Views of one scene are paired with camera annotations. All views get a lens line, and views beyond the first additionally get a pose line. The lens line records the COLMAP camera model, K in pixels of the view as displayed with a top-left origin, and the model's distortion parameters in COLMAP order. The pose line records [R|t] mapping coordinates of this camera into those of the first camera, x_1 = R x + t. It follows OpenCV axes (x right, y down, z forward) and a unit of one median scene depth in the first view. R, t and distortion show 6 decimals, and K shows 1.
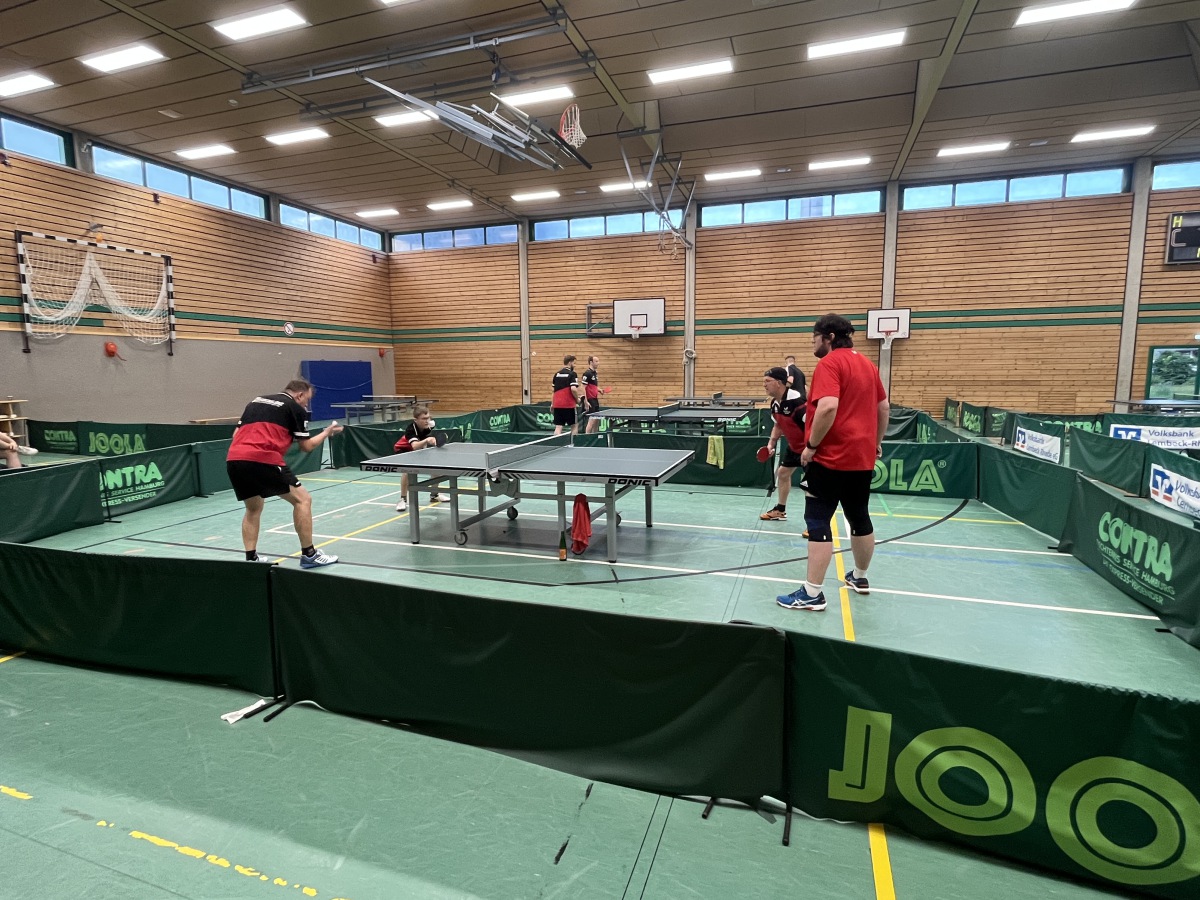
lens RADIAL K [[624.3, 0, 602.8], [0, 624.3, 459.8], [0, 0, 1]] dist [-0.002448, -0.001154]
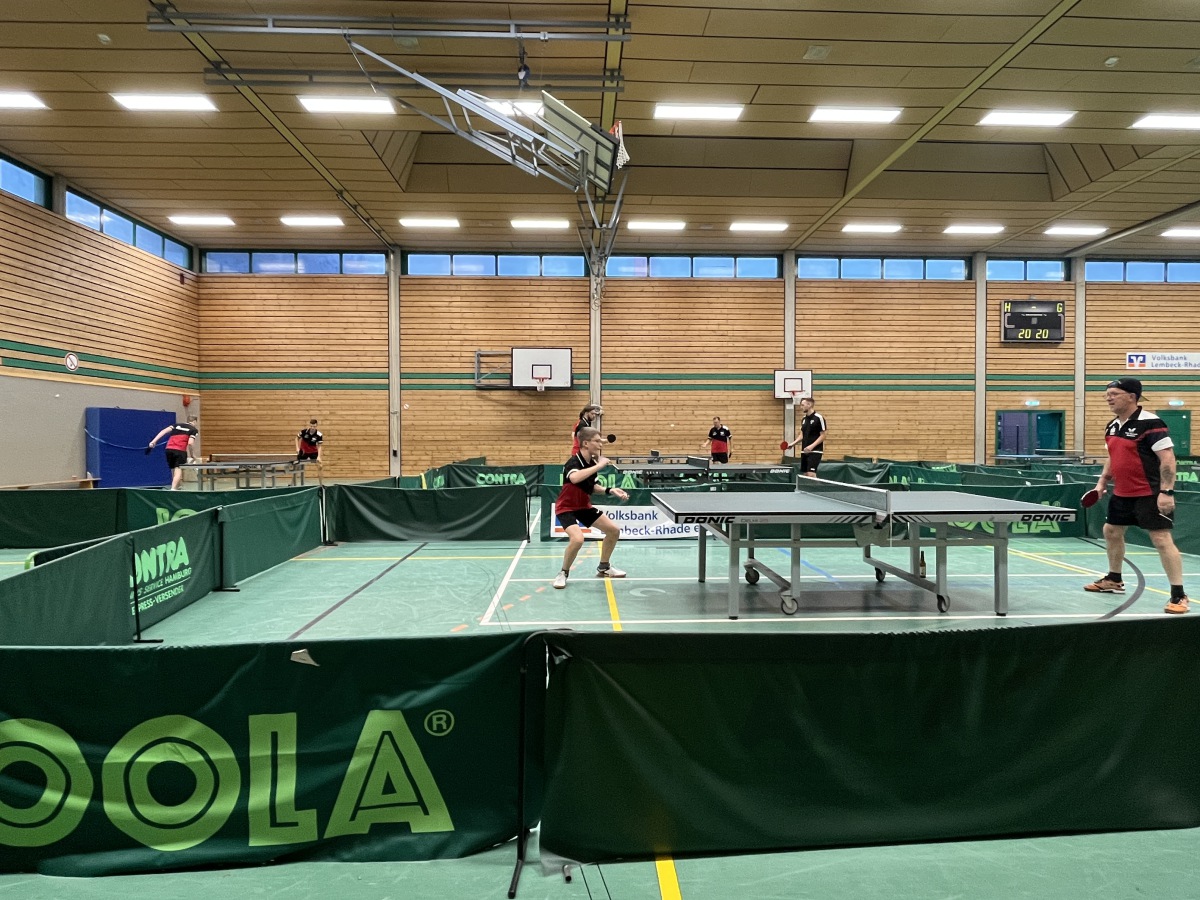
lens RADIAL K [[683.6, 0, 608.2], [0, 683.6, 462.7], [0, 0, 1]] dist [-0.005738, -0.001082]
pose [[0.931461, -0.005867, 0.363793, -0.222258], [0.044635, 0.994160, -0.098253, 0.006285], [-0.361092, 0.107757, 0.926283, 0.081584]]
